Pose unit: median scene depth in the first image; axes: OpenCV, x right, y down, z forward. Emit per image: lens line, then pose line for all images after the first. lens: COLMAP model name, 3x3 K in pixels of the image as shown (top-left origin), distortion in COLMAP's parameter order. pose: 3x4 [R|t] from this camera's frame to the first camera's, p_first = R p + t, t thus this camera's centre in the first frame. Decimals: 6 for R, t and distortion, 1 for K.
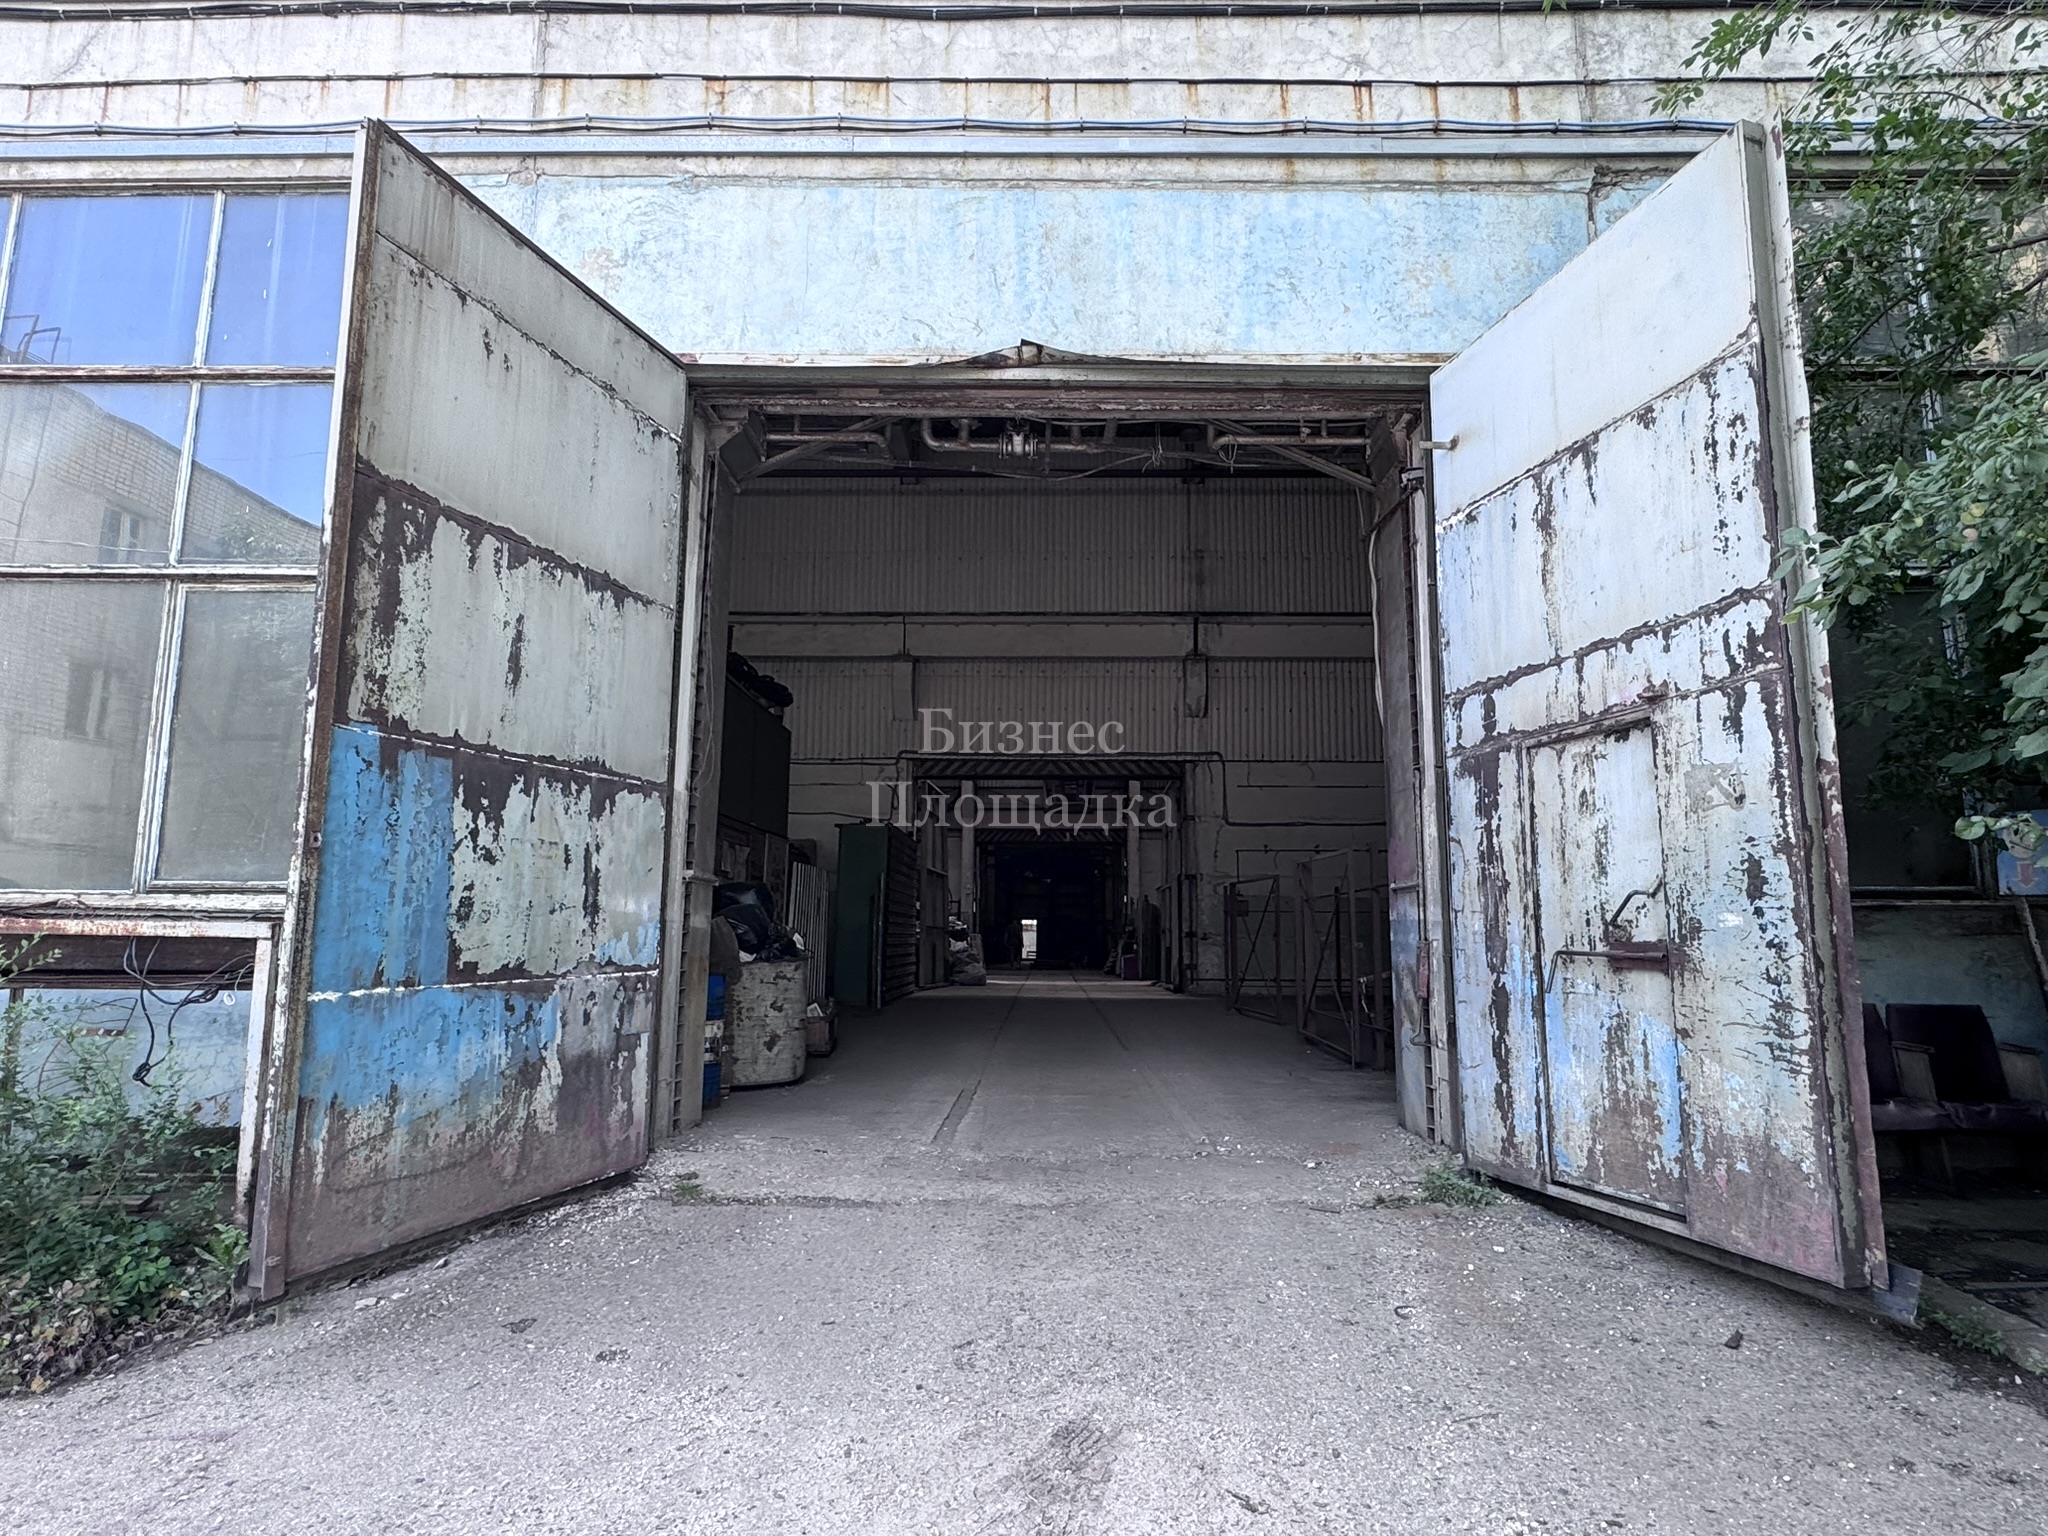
lens RADIAL K [[1171.3, 0, 1031.0], [0, 1171.3, 767.9], [0, 0, 1]] dist [-0.000750, 0.000148]
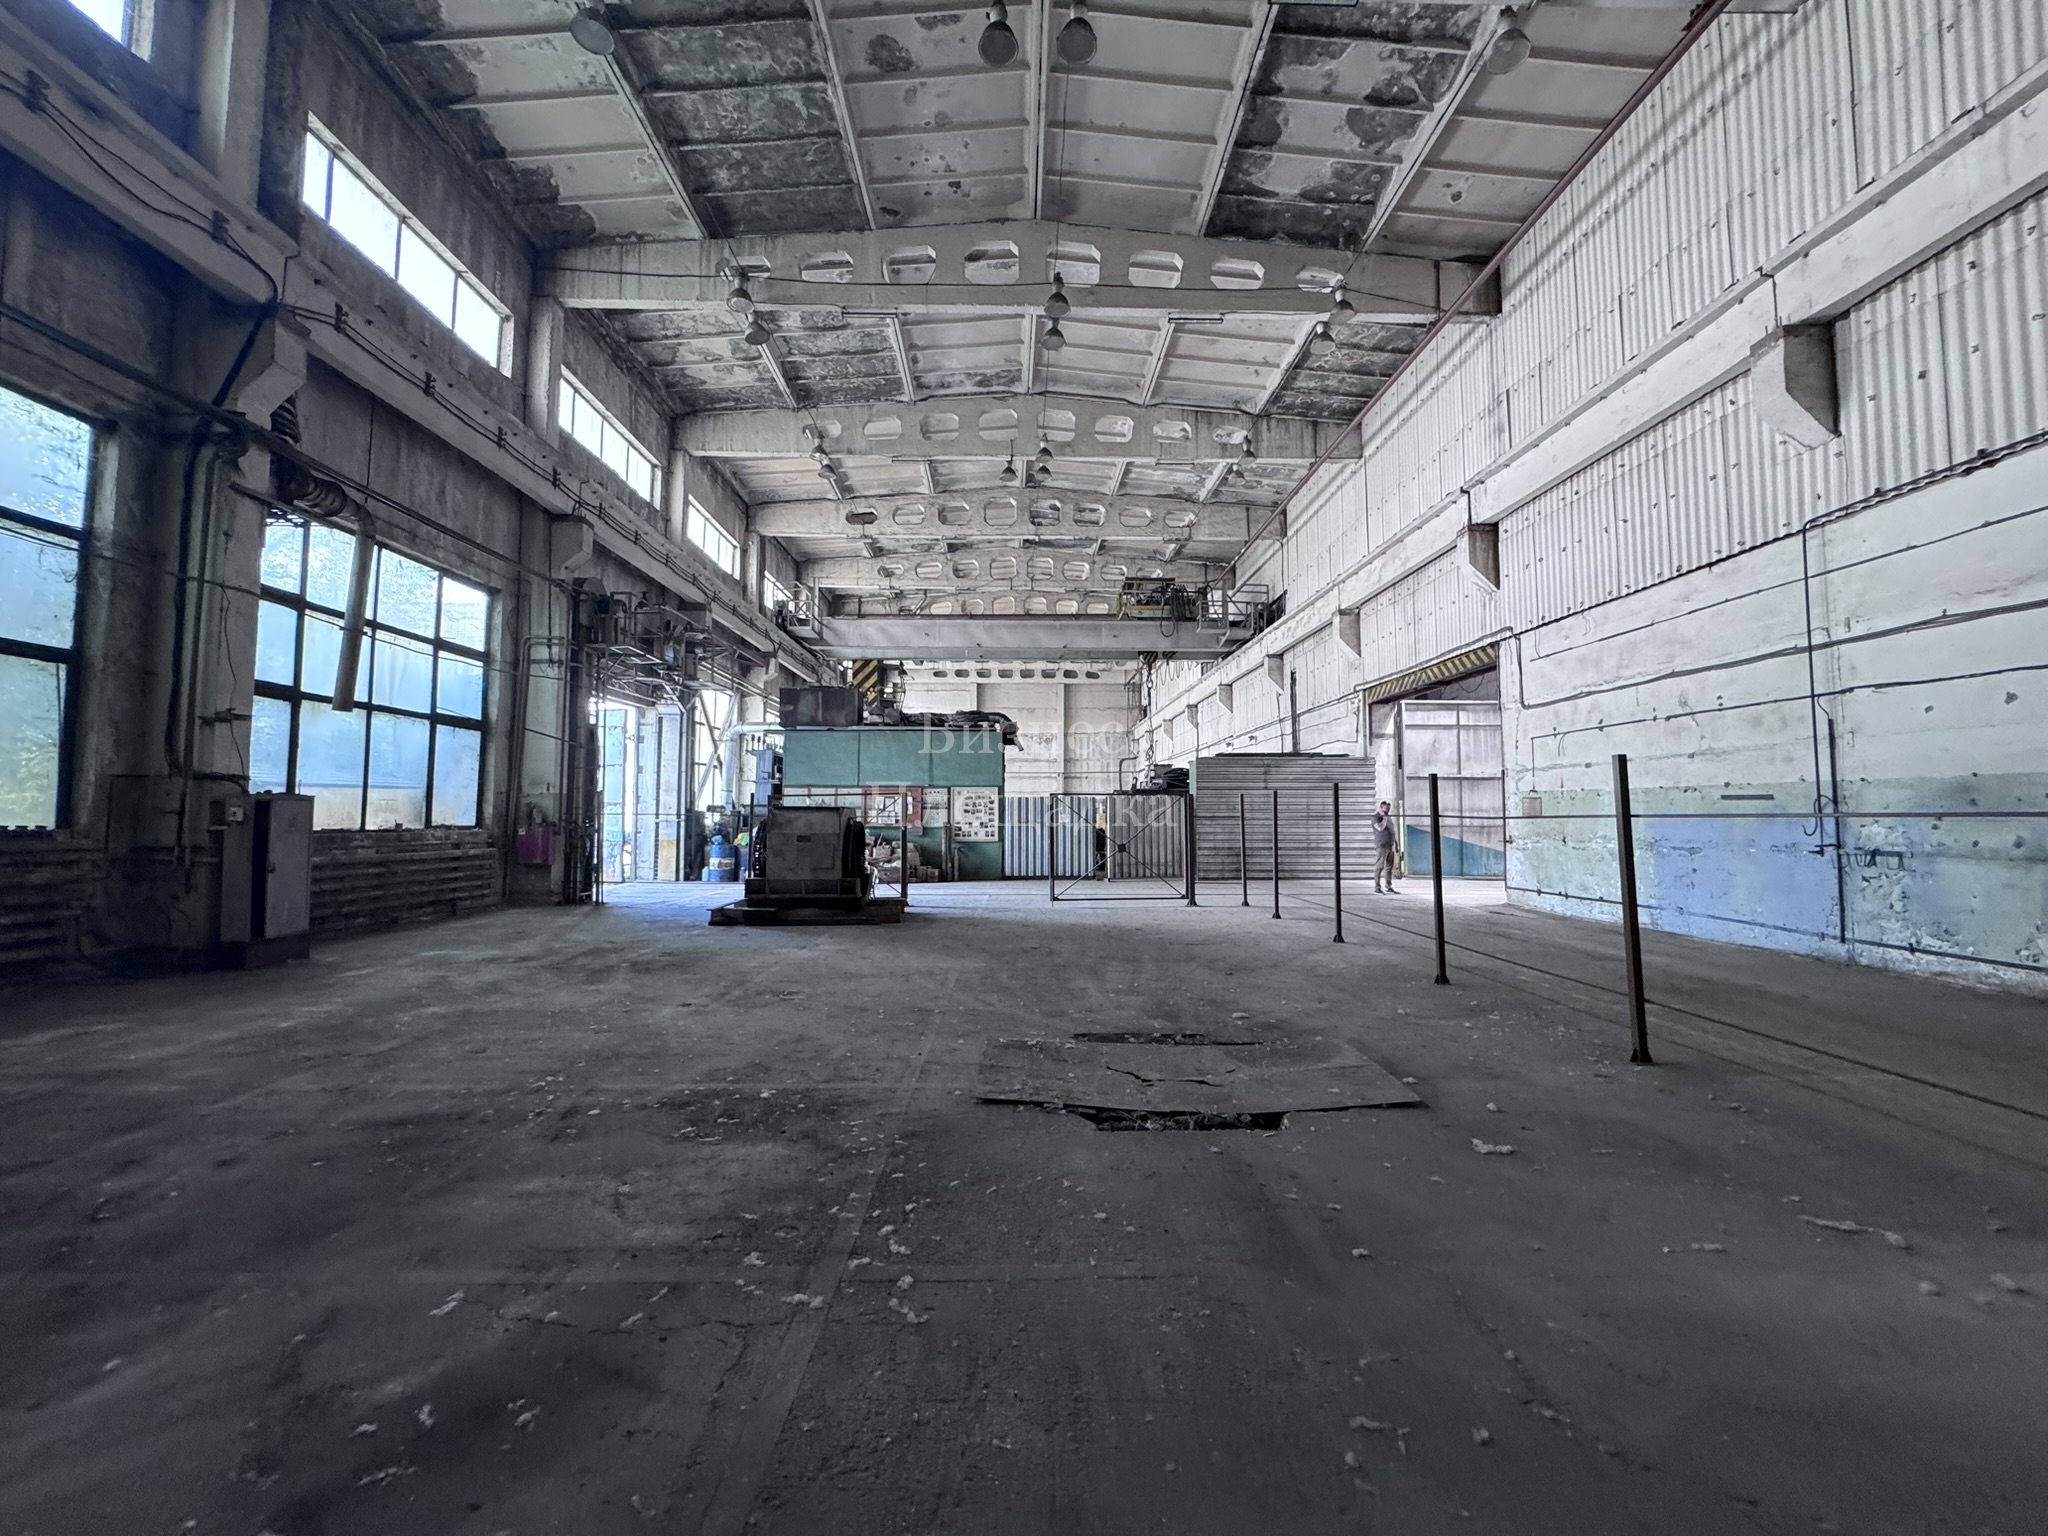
lens RADIAL K [[815.7, 0, 1025.7], [0, 815.7, 765.8], [0, 0, 1]] dist [-0.002064, 0.000081]
pose [[0.031400, -0.067935, -0.997196, 0.733384], [0.141750, 0.987906, -0.062839, 0.074368], [0.989404, -0.139380, 0.040650, 0.608633]]
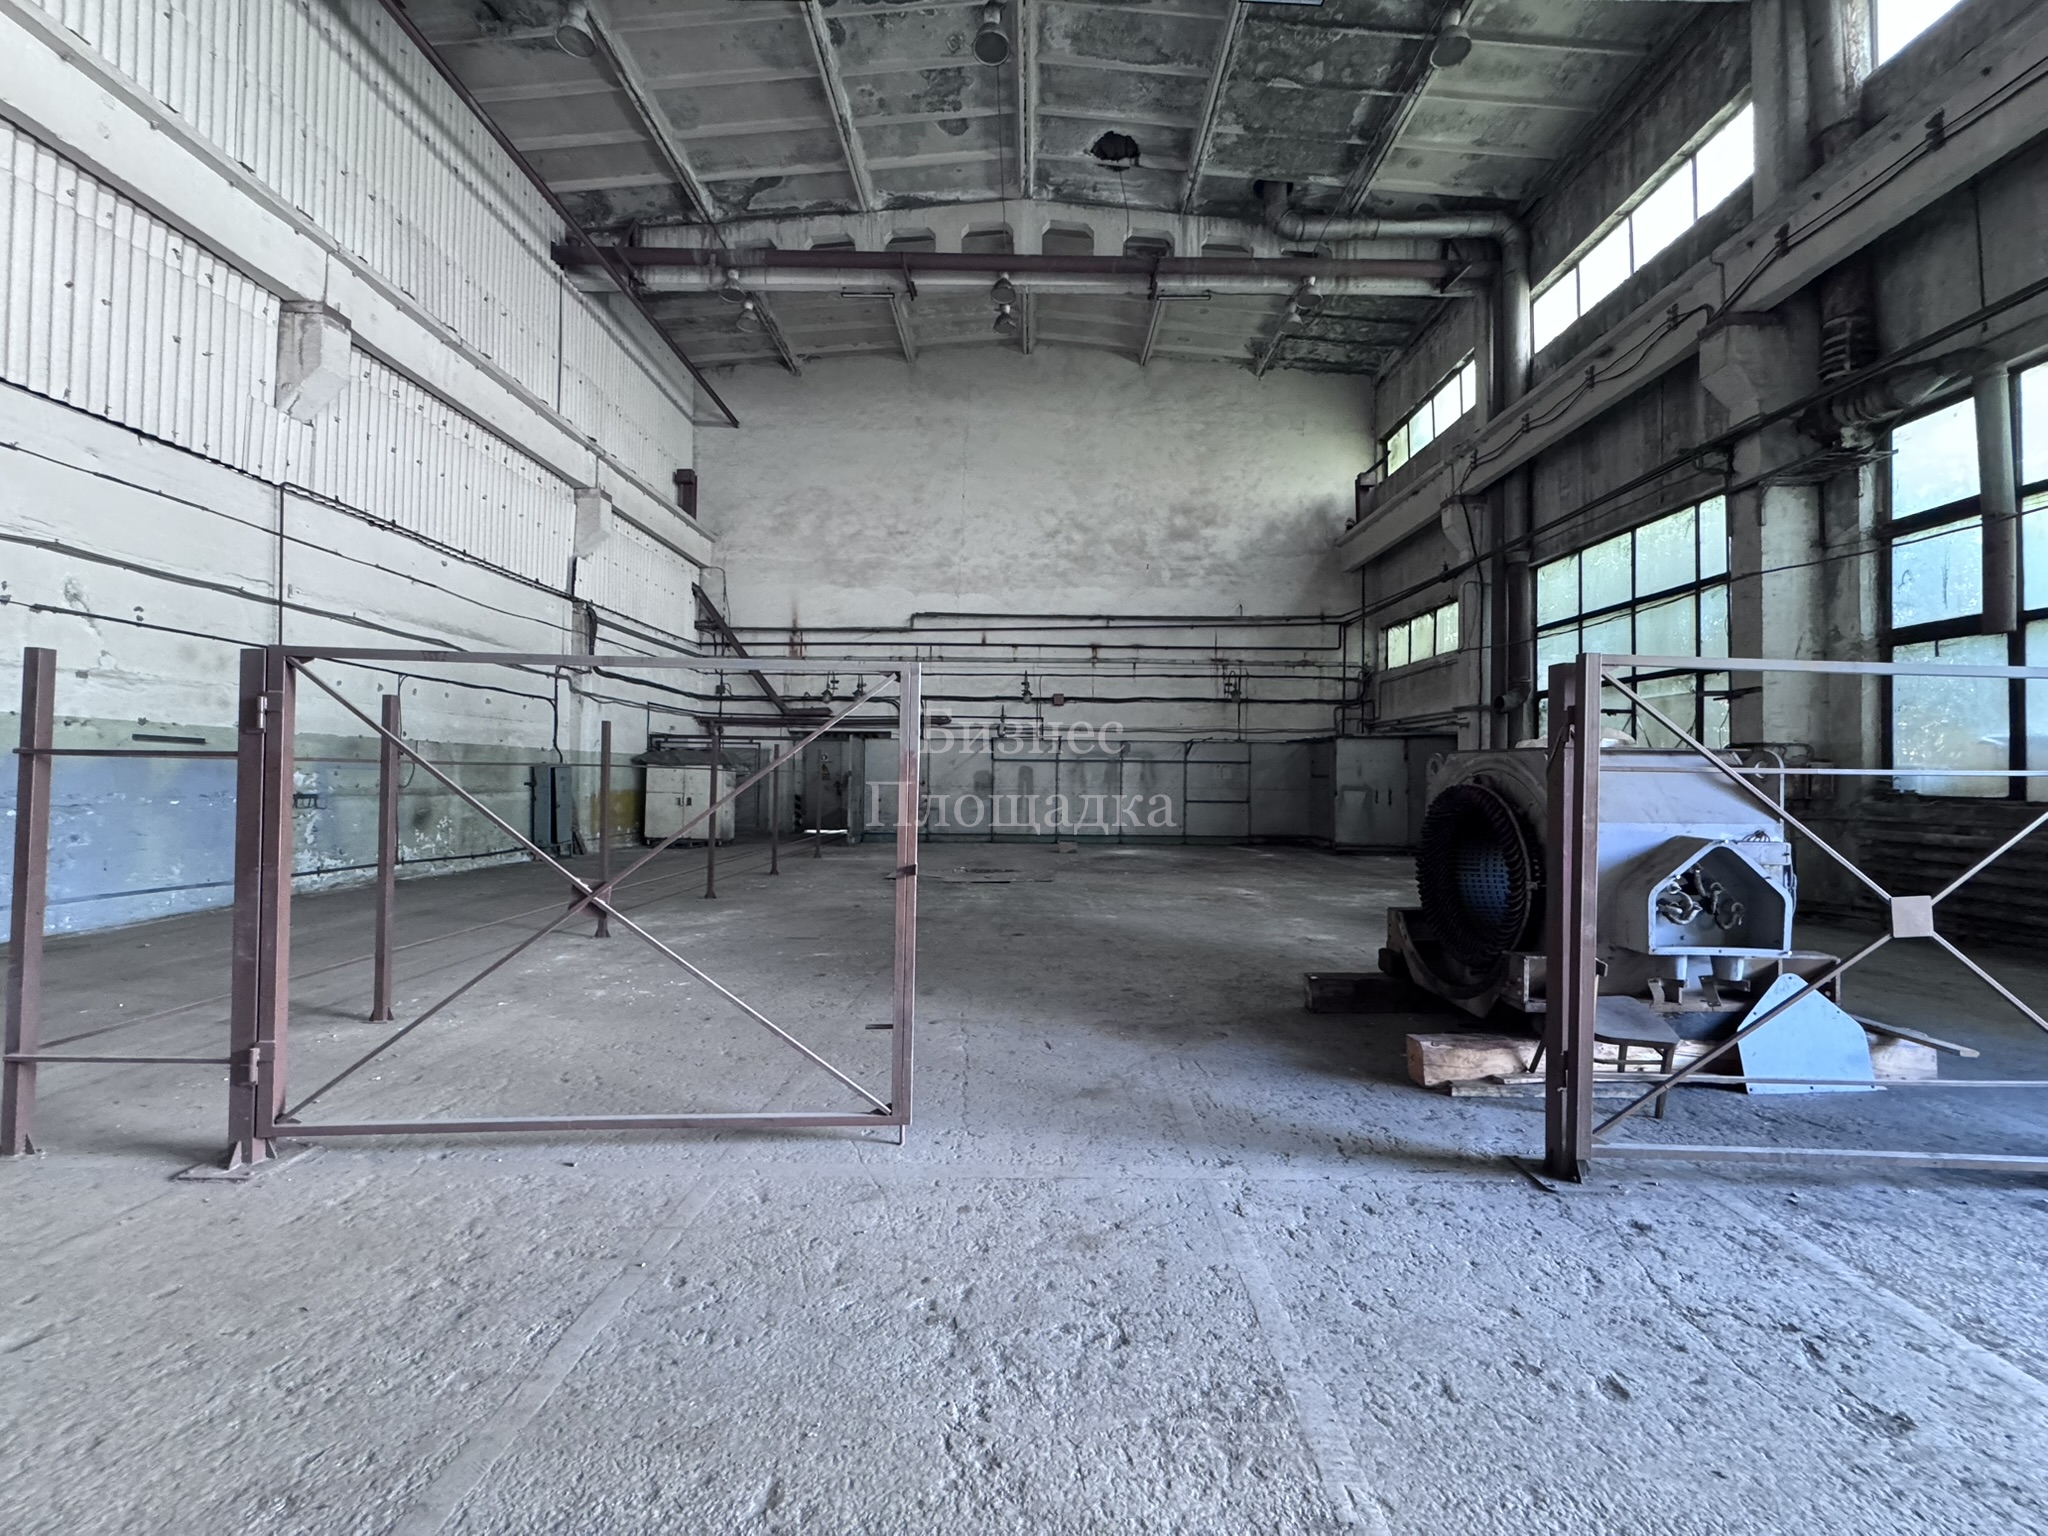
lens RADIAL K [[815.7, 0, 1026.0], [0, 815.7, 765.2], [0, 0, 1]] dist [-0.002064, 0.000081]
pose [[-0.012584, 0.009672, 0.999874, -0.004289], [-0.152921, 0.988172, -0.011483, 0.075177], [-0.988158, -0.153046, -0.010956, 0.627865]]
